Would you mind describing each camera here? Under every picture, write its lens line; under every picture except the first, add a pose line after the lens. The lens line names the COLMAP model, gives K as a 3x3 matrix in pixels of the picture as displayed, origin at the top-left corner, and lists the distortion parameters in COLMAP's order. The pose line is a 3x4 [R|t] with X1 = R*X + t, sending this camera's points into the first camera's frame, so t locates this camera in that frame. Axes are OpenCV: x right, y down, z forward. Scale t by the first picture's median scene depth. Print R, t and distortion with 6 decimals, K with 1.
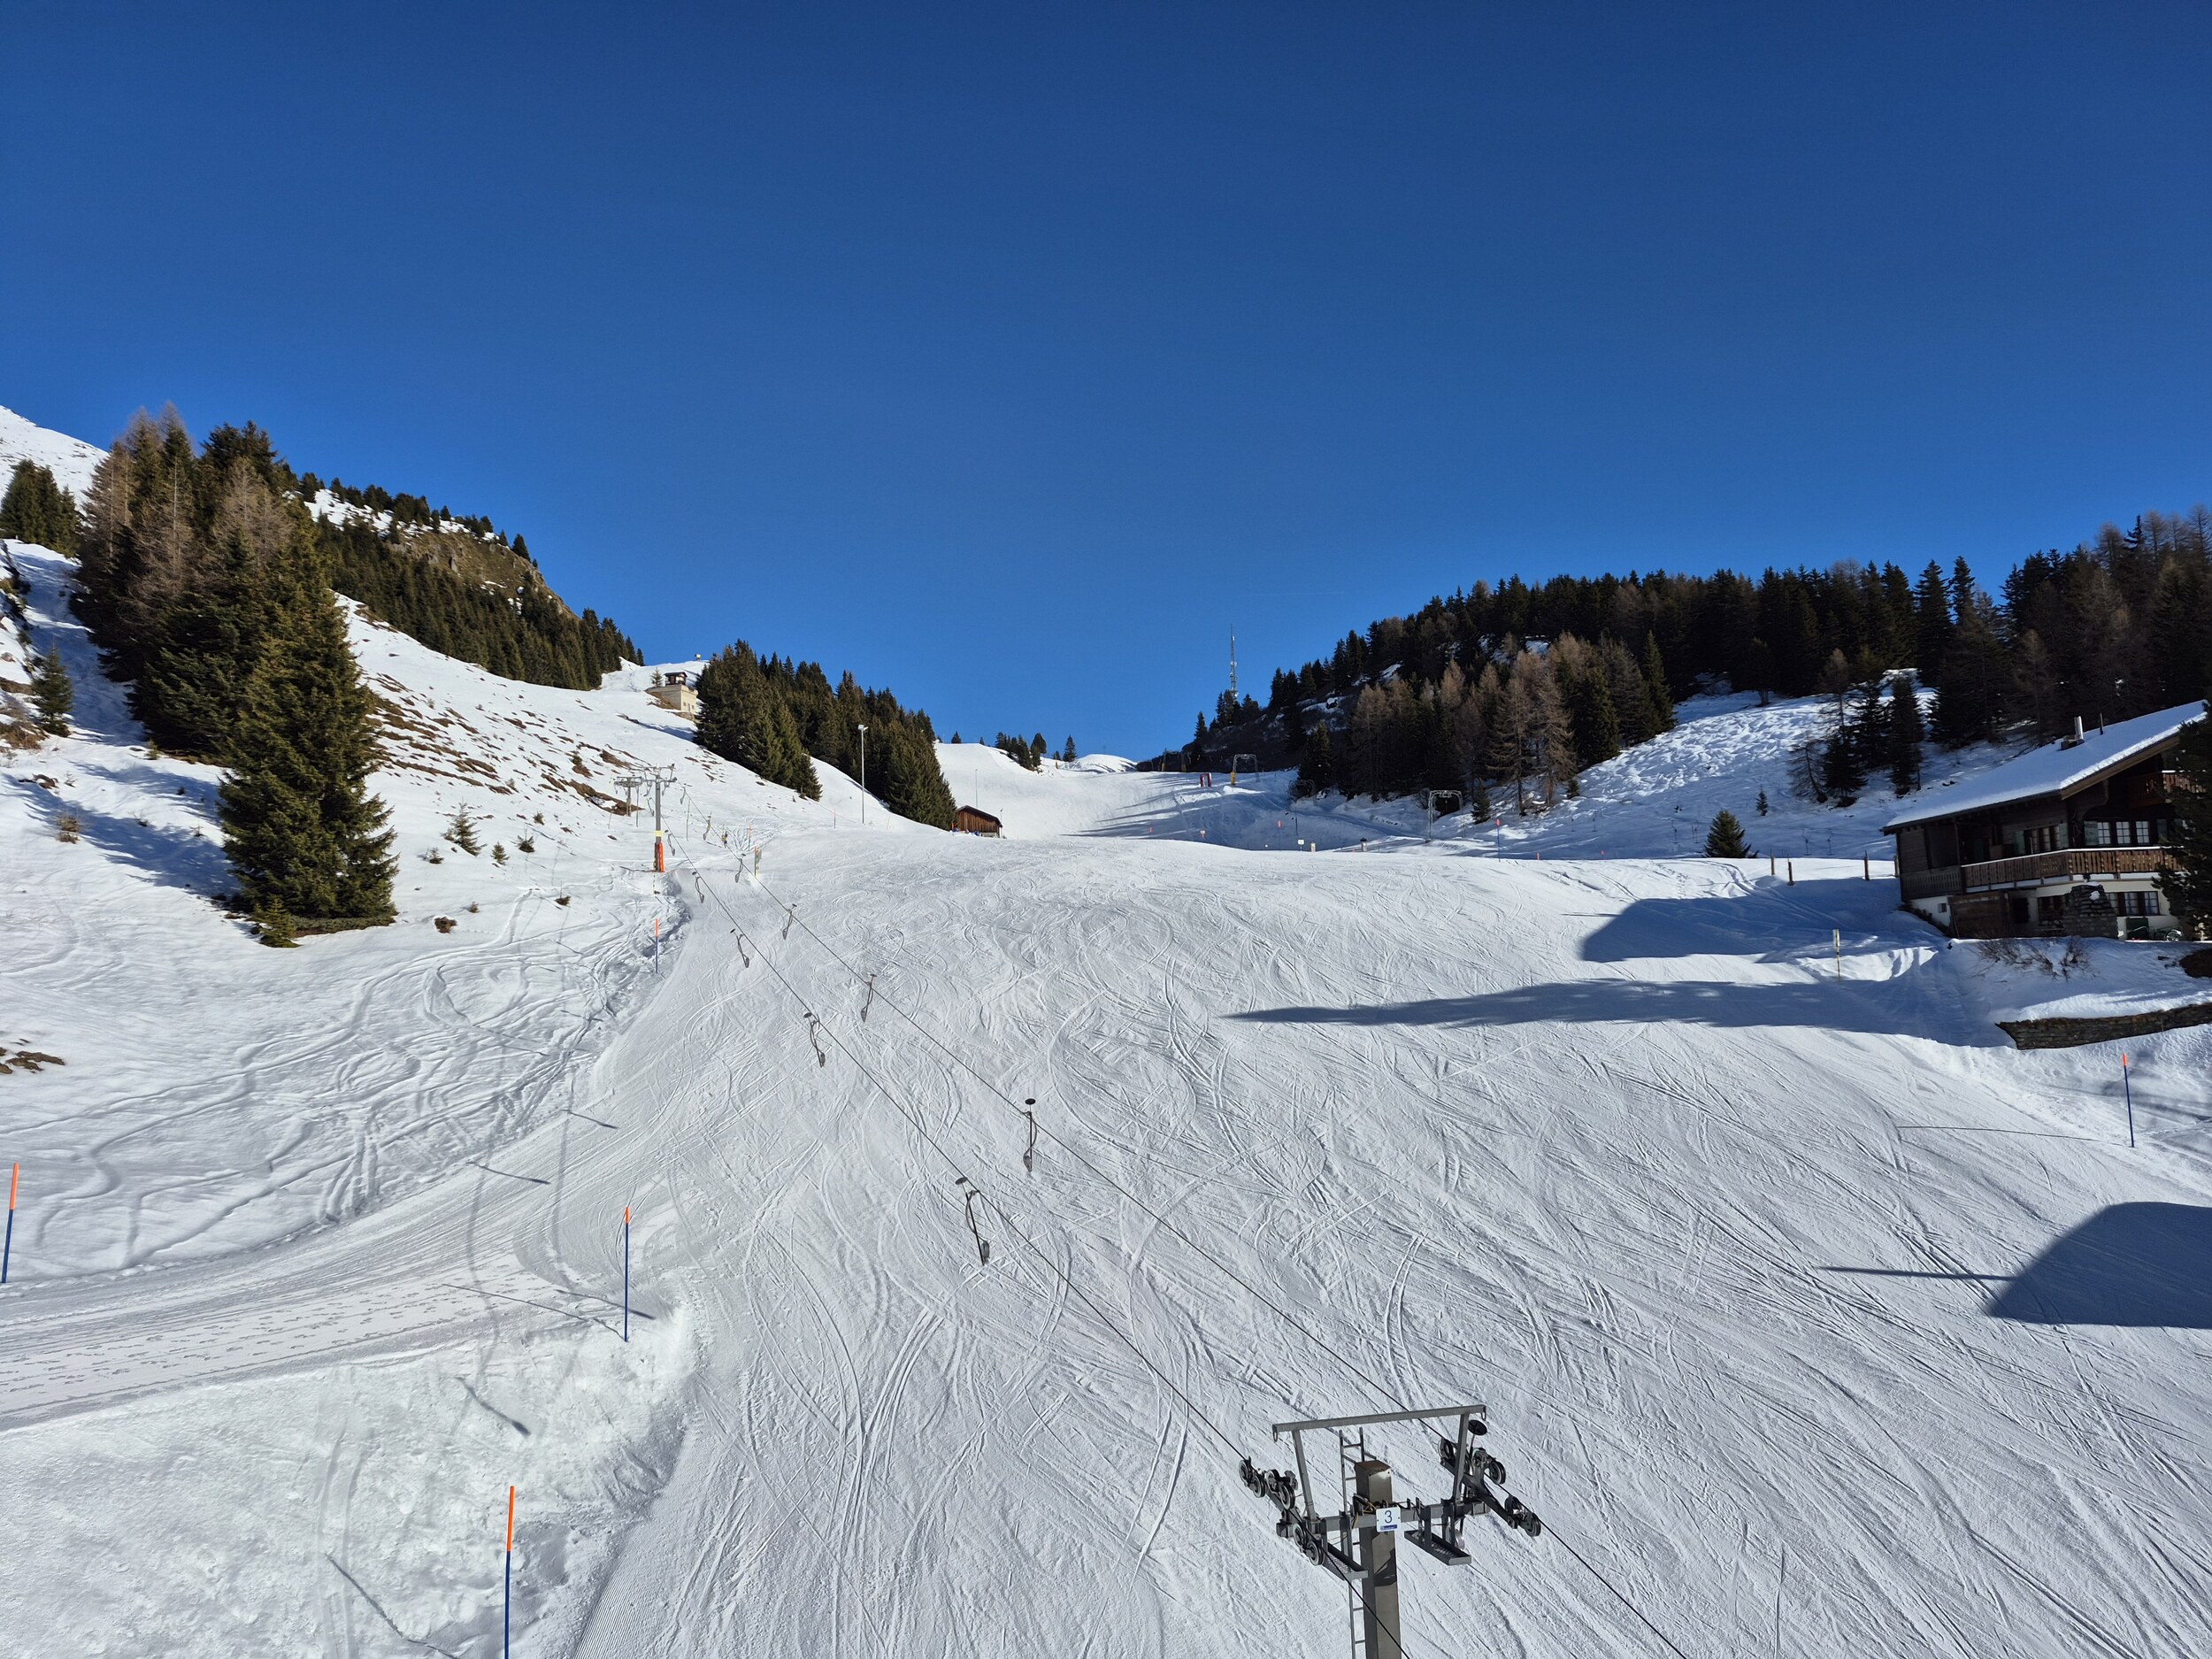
lens RADIAL K [[1533.2, 0, 1088.0], [0, 1533.2, 827.0], [0, 0, 1]] dist [0.055246, 0.001044]
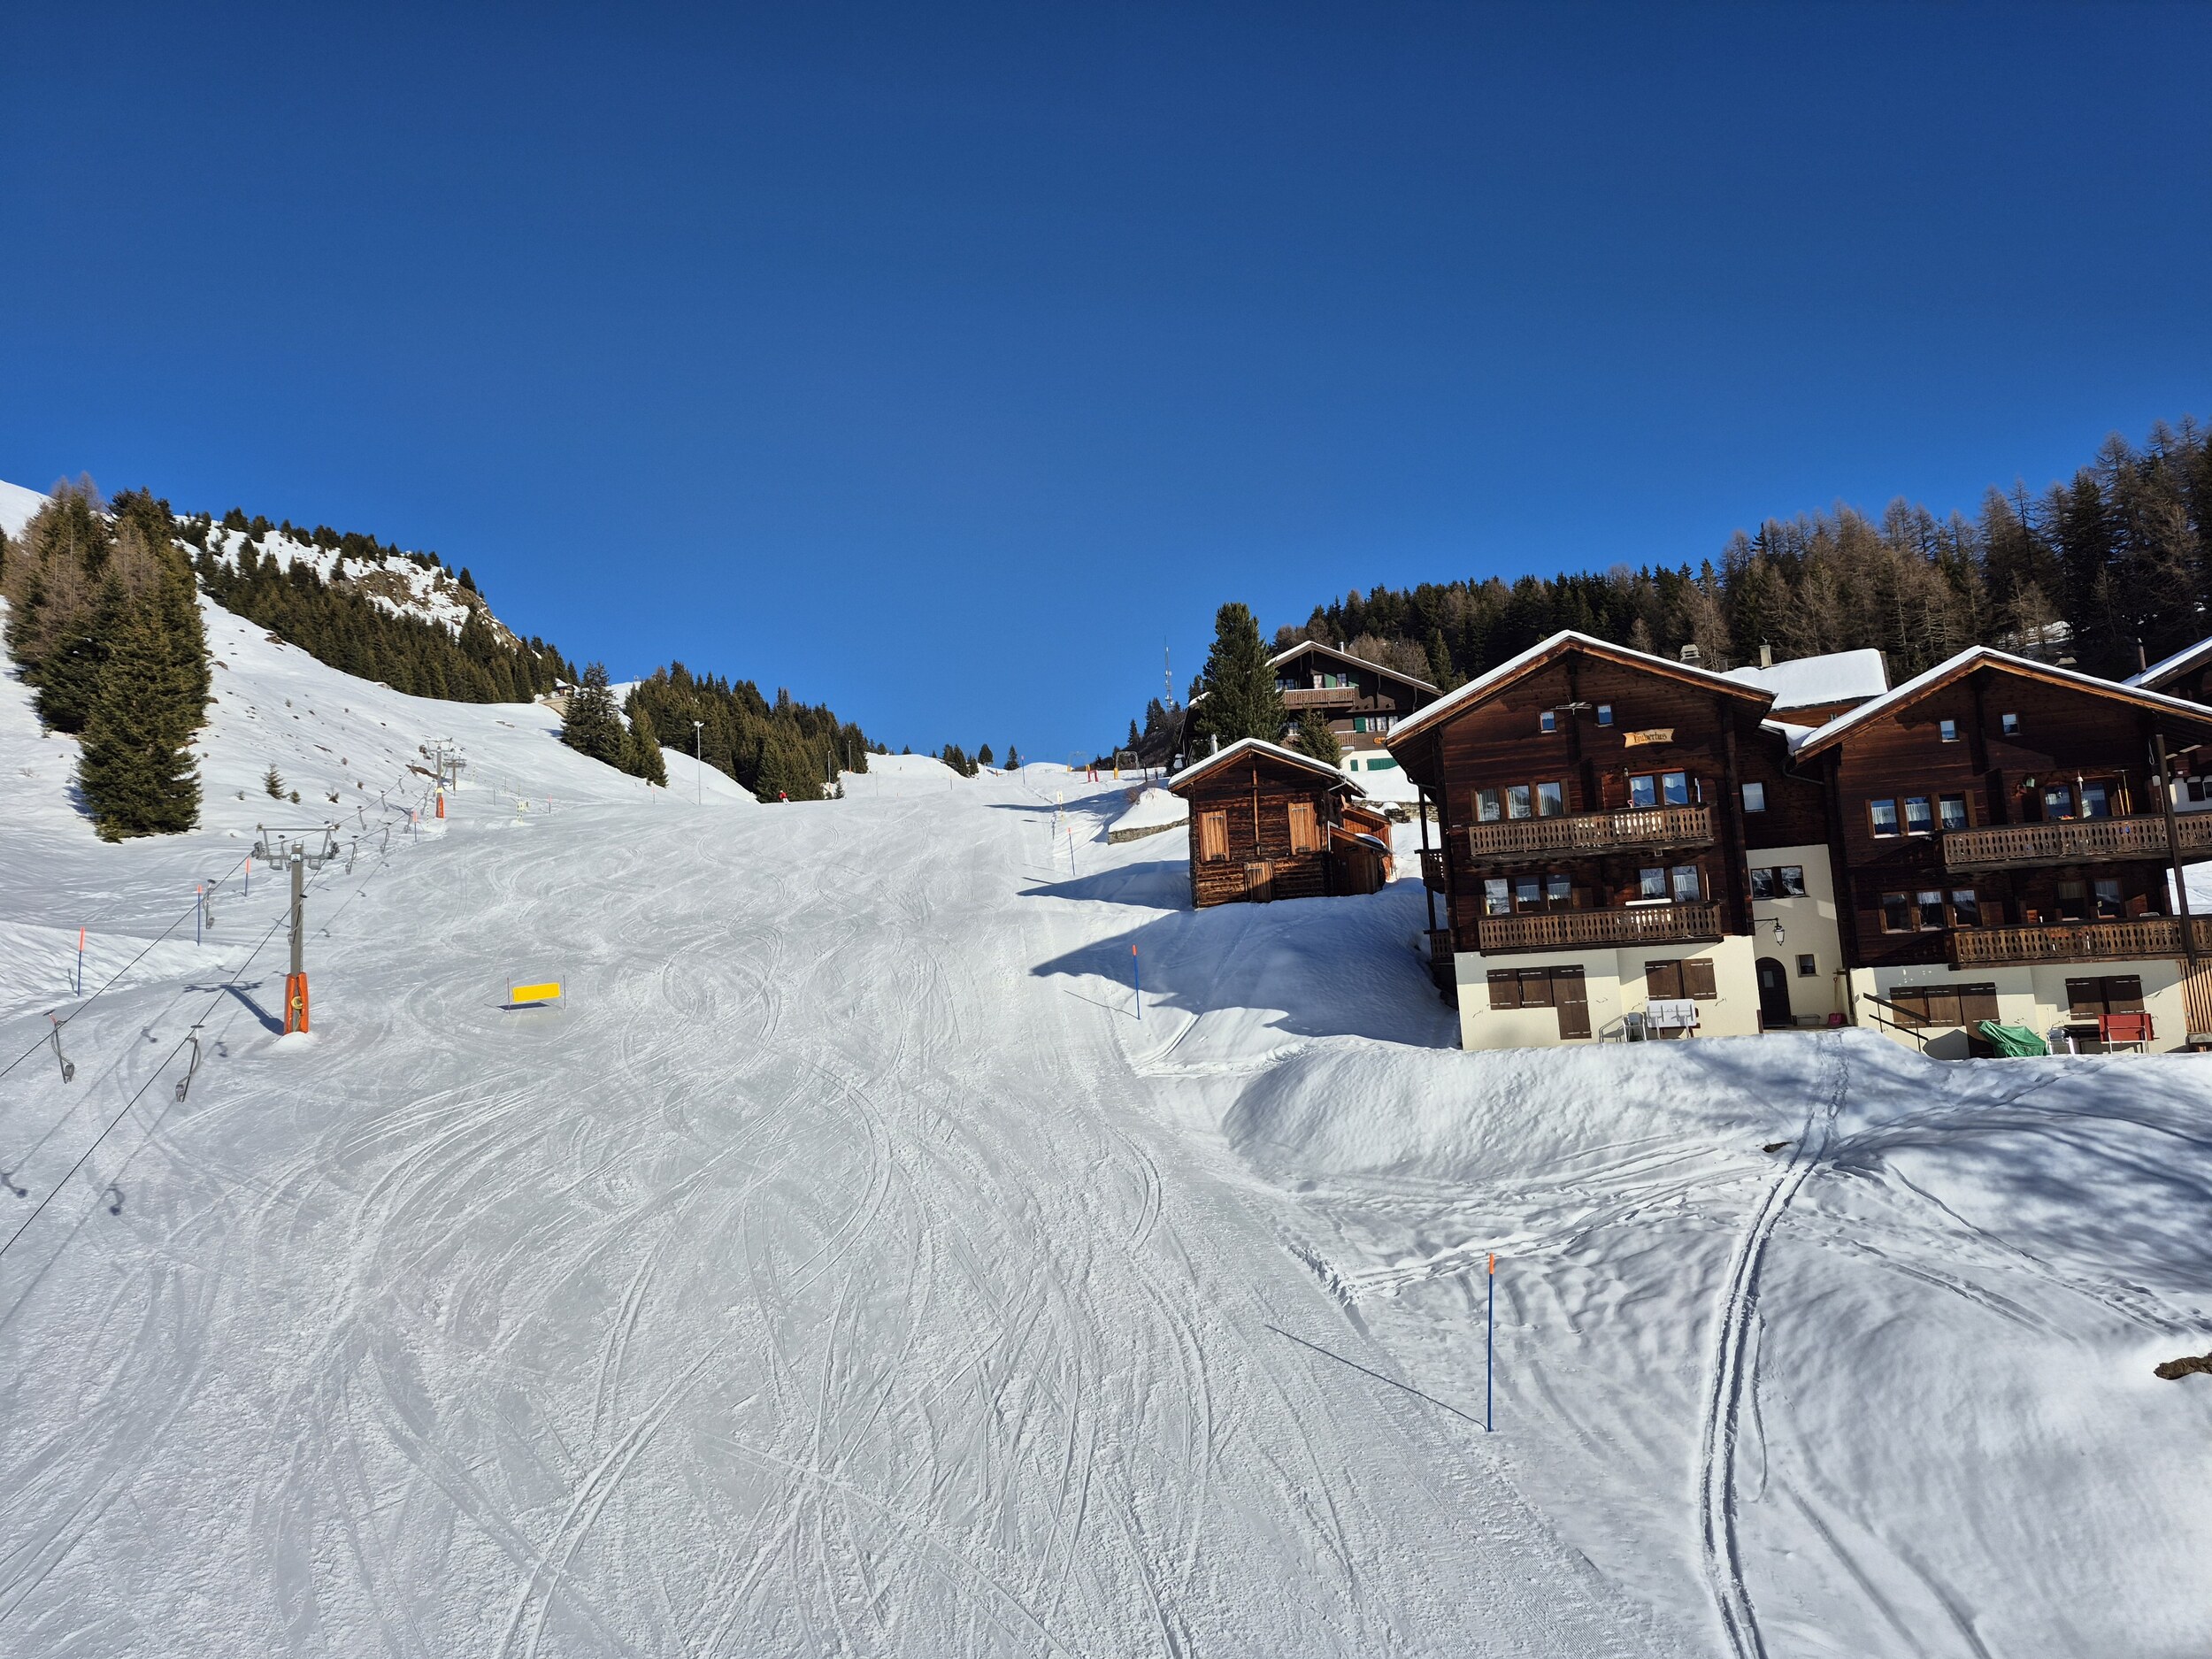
lens RADIAL K [[1513.5, 0, 1106.0], [0, 1513.5, 829.5], [0, 0, 1]] dist [0.094383, -0.088705]
pose [[0.999448, -0.028730, 0.016710, 0.080166], [0.028865, 0.999552, -0.007905, 0.019106], [-0.016475, 0.008383, 0.999829, -0.100199]]
